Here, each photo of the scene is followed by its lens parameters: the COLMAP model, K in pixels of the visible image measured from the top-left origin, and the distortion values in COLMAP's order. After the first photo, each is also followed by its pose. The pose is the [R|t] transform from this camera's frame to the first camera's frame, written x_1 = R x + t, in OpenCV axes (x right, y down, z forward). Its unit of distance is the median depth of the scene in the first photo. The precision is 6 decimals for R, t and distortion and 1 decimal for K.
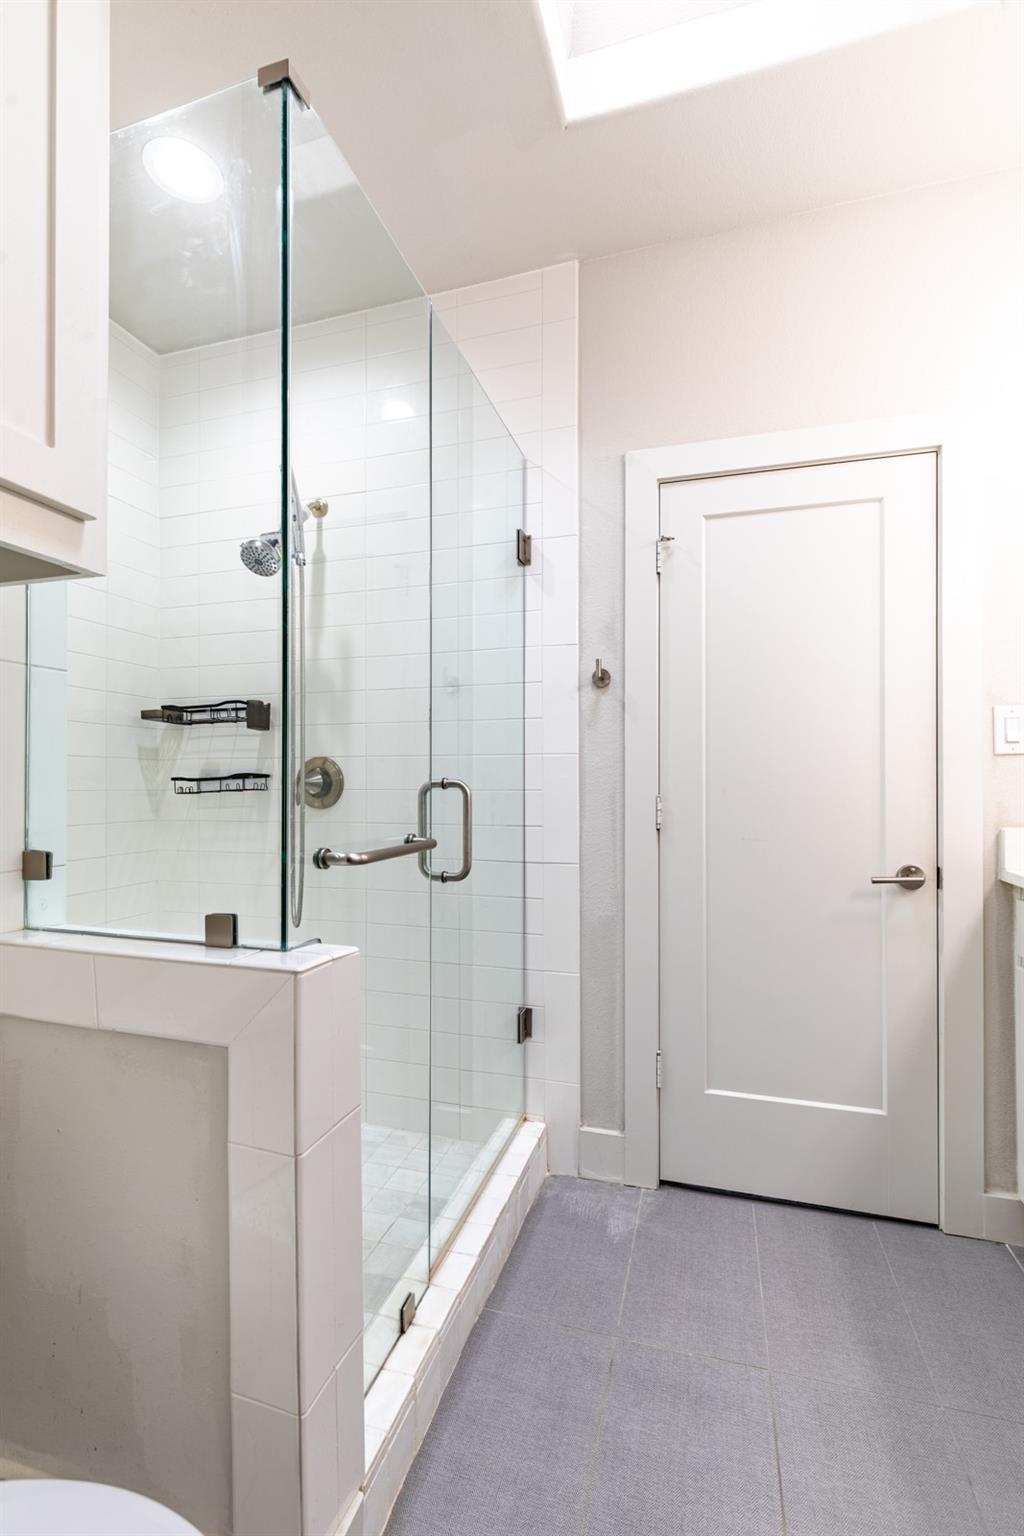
lens RADIAL K [[684.9, 0, 512.0], [0, 684.9, 768.0], [0, 0, 1]] dist [0.005121, -0.000274]
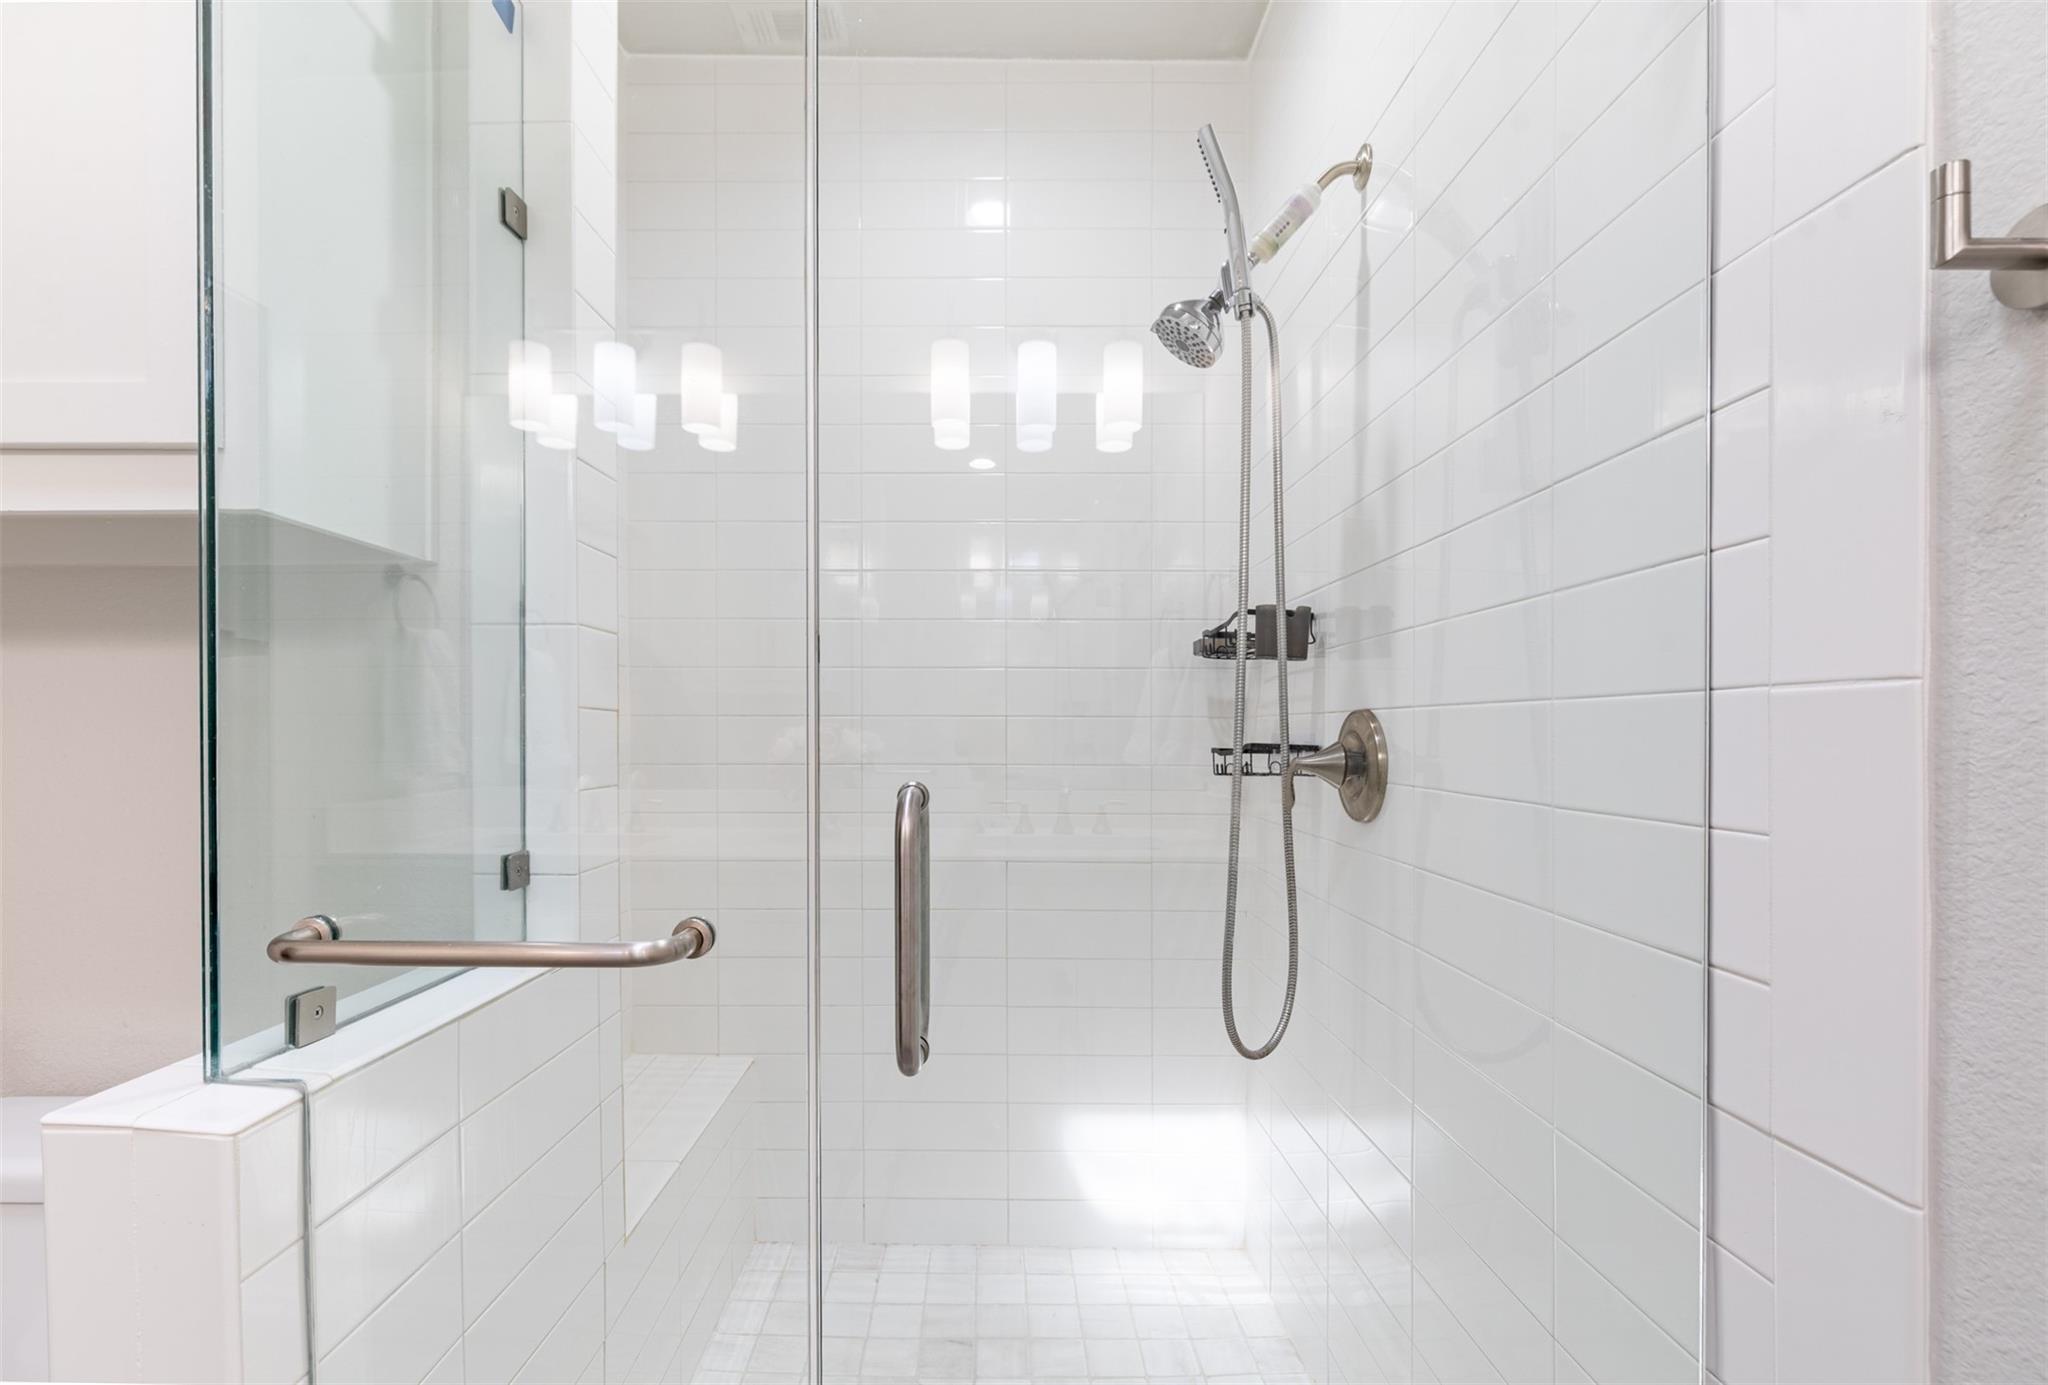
lens RADIAL K [[953.4, 0, 1019.9], [0, 953.4, 731.6], [0, 0, 1]] dist [-0.001266, -0.000296]
pose [[0.311268, 0.003631, -0.950315, 0.283981], [0.006588, 0.999960, 0.005978, -0.007621], [0.950299, -0.008122, 0.311232, 0.651459]]
